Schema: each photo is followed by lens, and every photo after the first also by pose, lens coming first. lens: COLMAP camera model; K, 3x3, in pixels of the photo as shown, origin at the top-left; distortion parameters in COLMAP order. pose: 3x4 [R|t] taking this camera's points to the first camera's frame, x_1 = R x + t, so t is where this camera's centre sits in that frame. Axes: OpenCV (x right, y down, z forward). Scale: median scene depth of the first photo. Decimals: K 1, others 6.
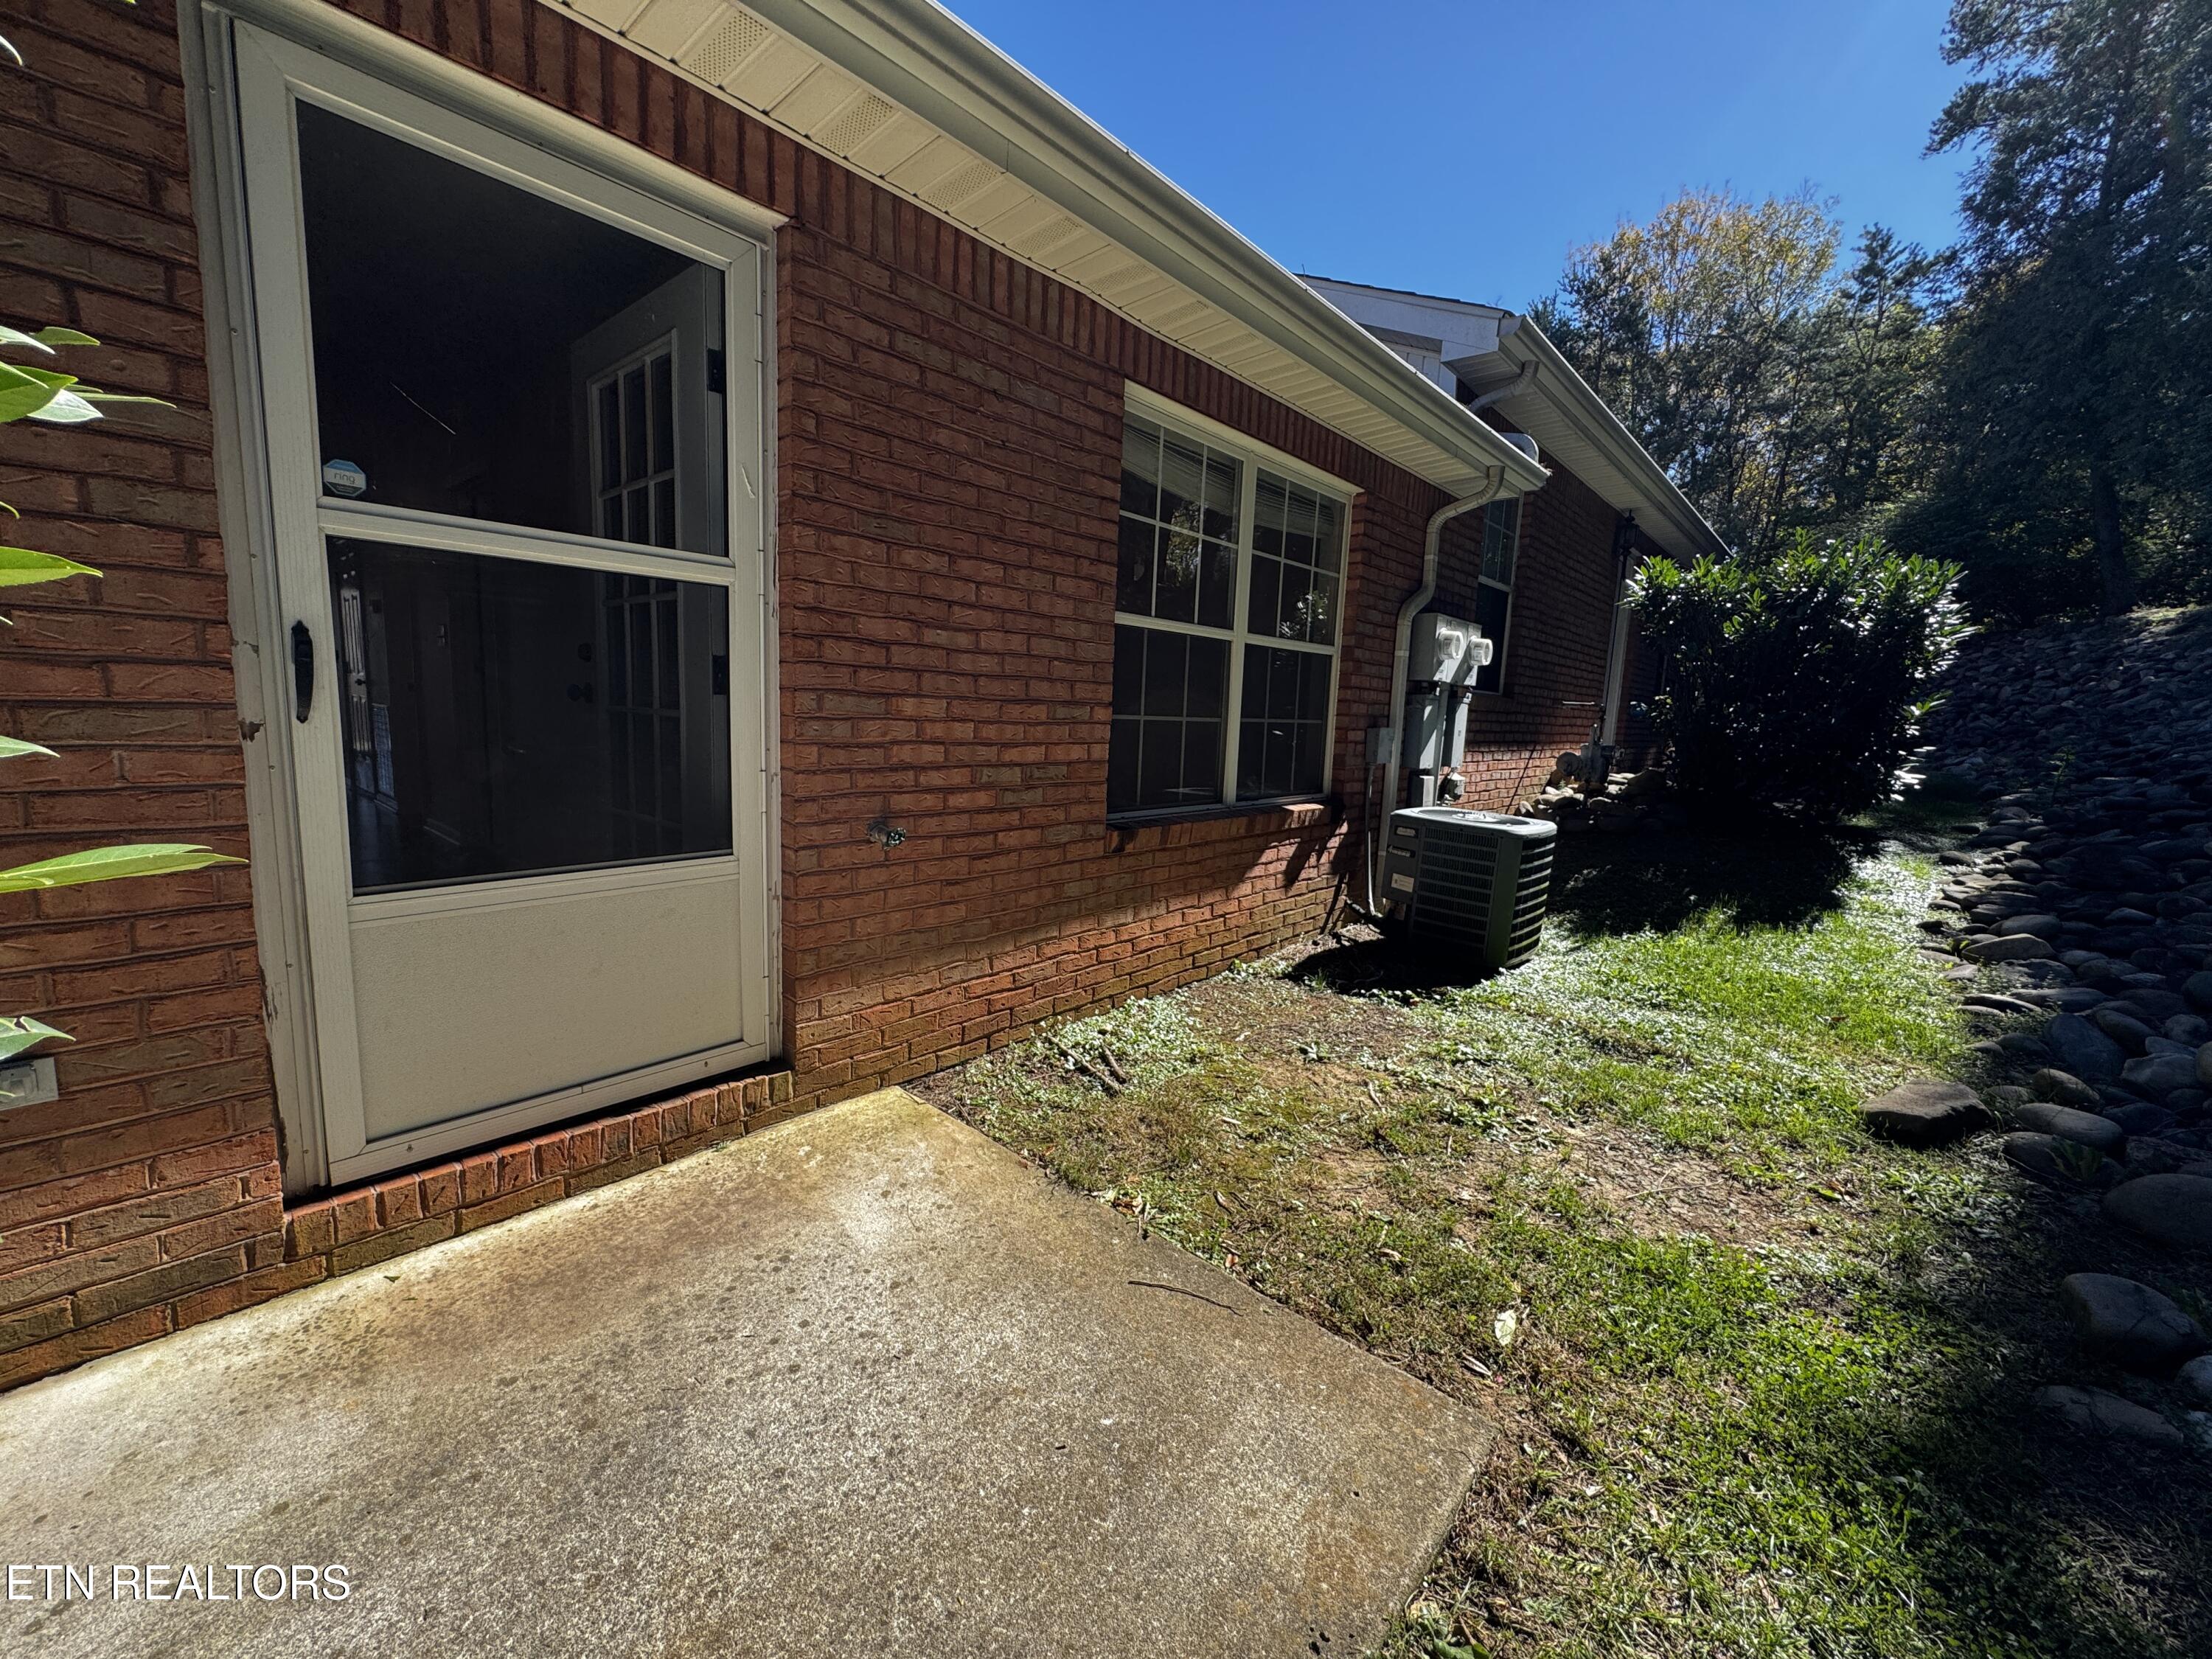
lens RADIAL K [[887.0, 0, 1100.0], [0, 887.0, 831.3], [0, 0, 1]] dist [-0.005696, 0.000987]
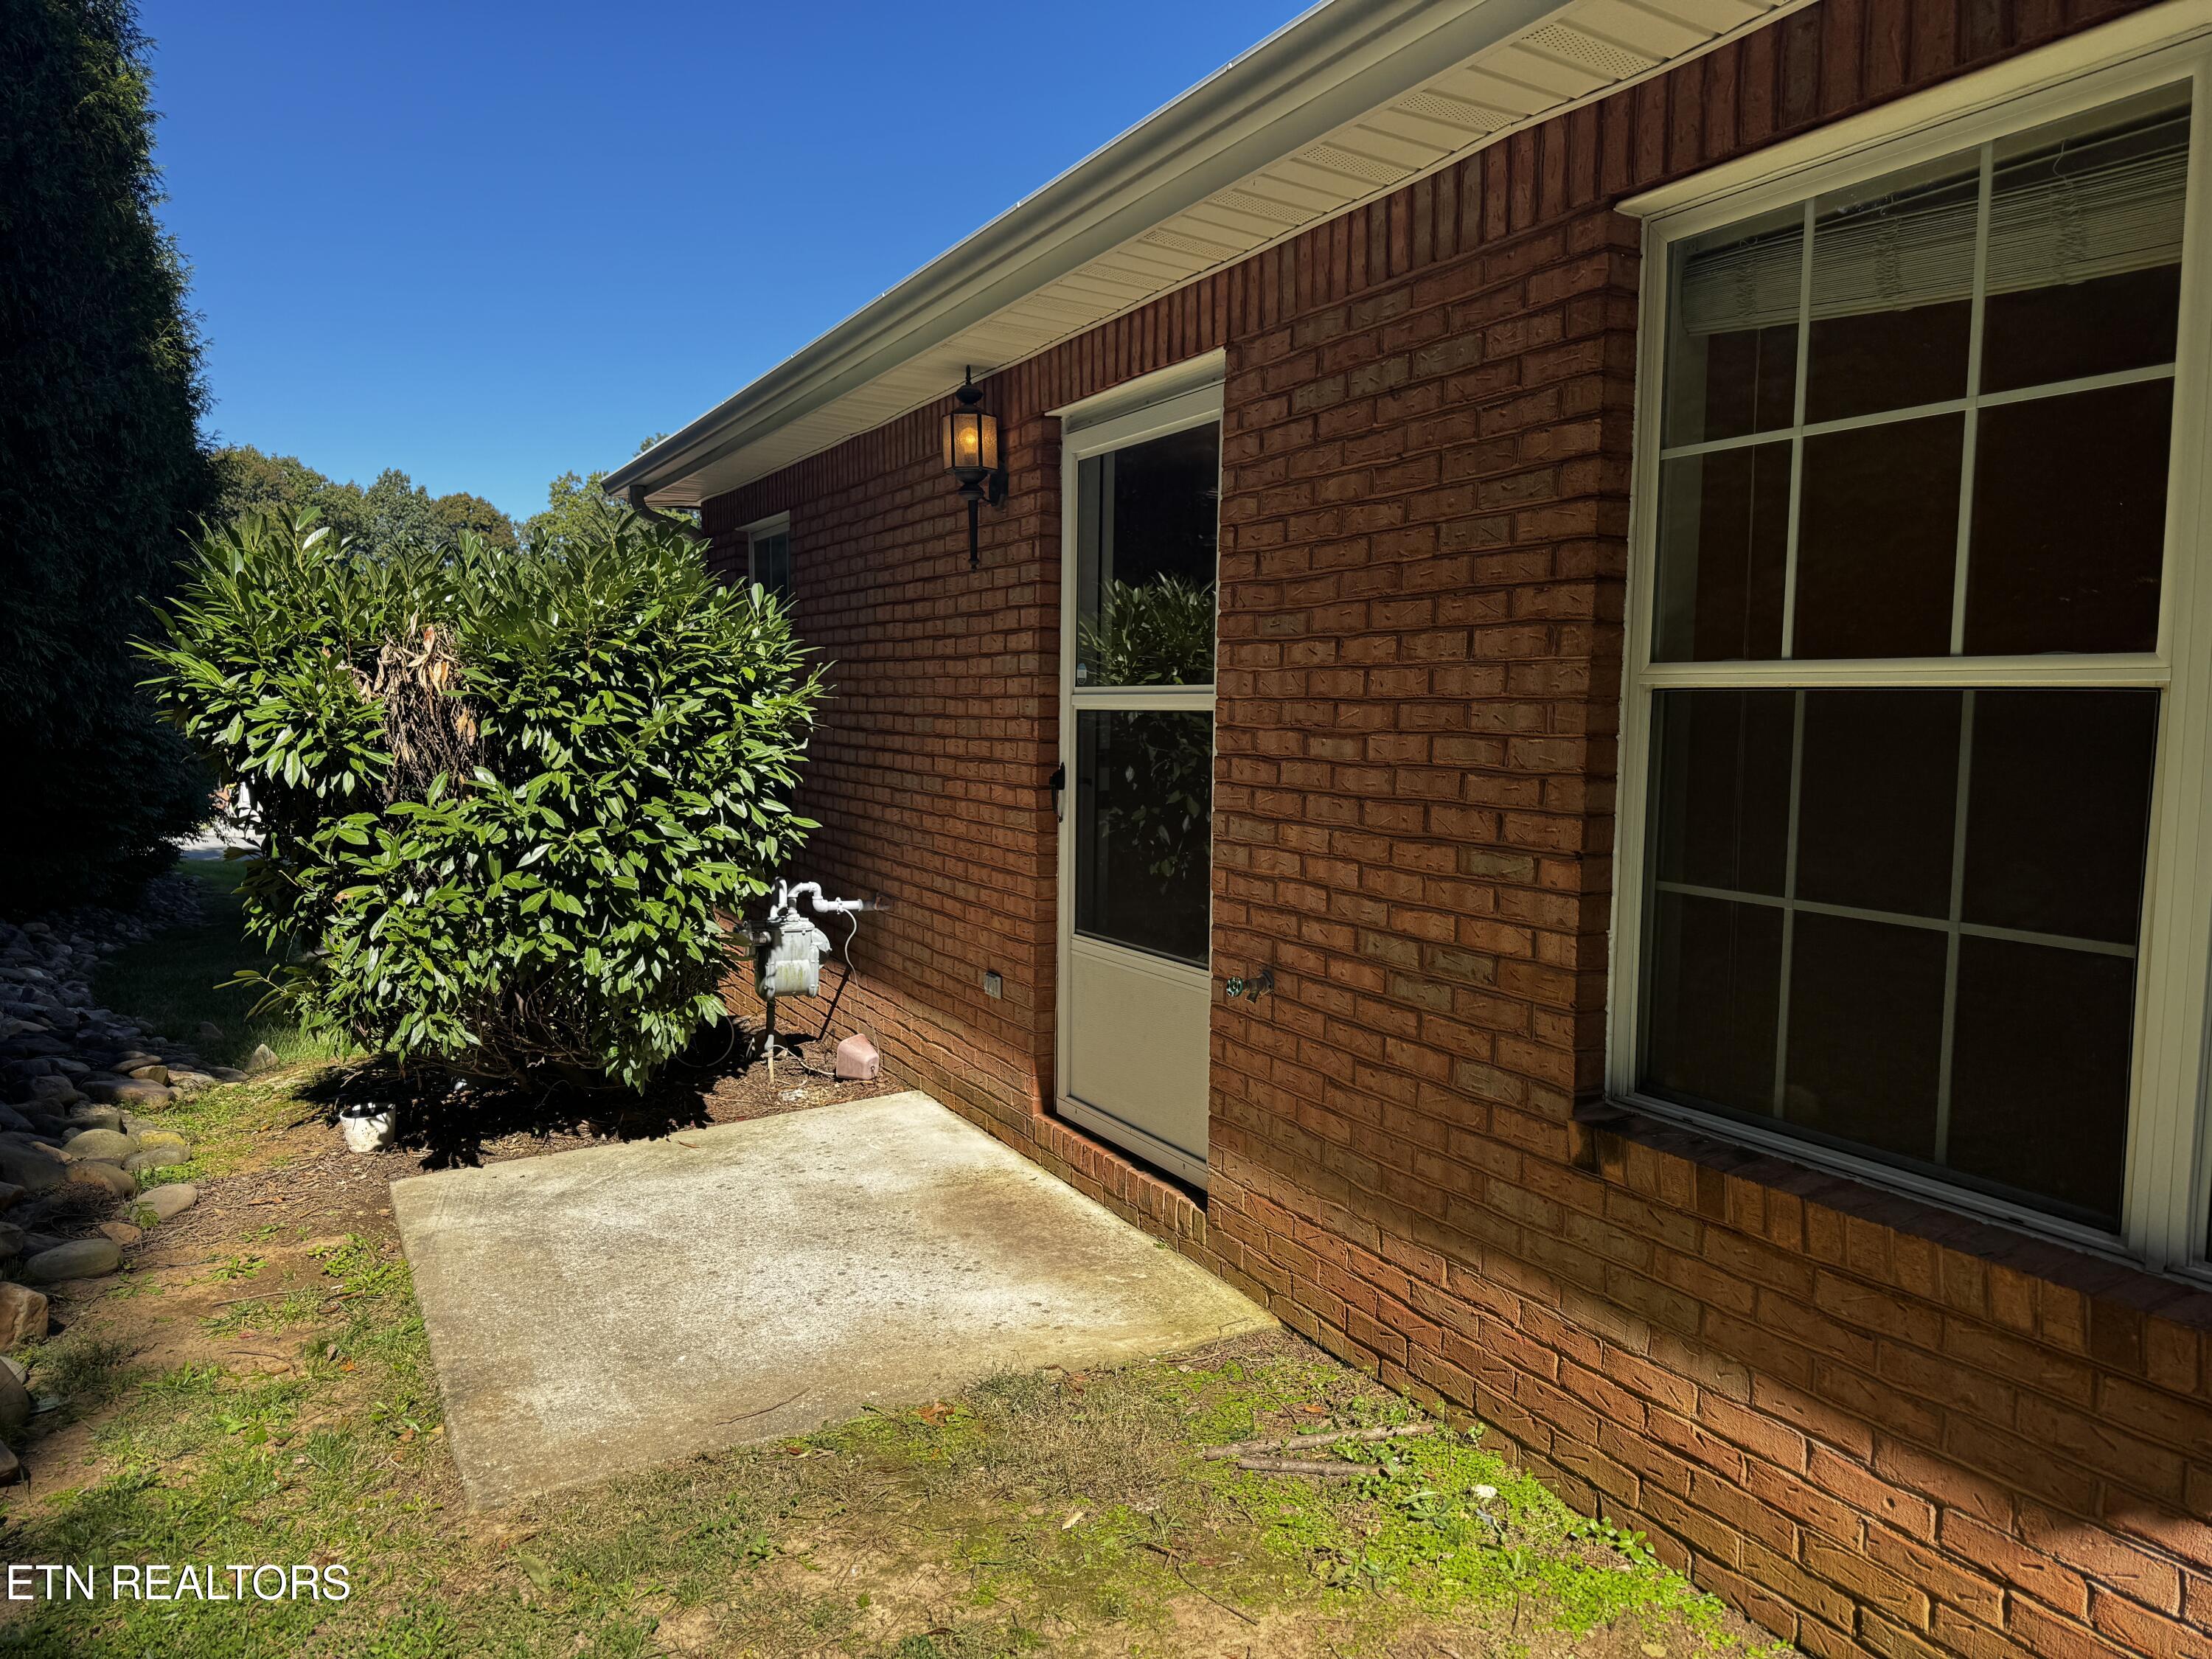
lens RADIAL K [[1549.5, 0, 1105.3], [0, 1549.5, 827.8], [0, 0, 1]] dist [0.020909, -0.018266]
pose [[-0.352509, 0.030636, -0.935307, 1.085817], [-0.154411, 0.983860, 0.090422, -0.235615], [0.922981, 0.176296, -0.342089, 1.256236]]
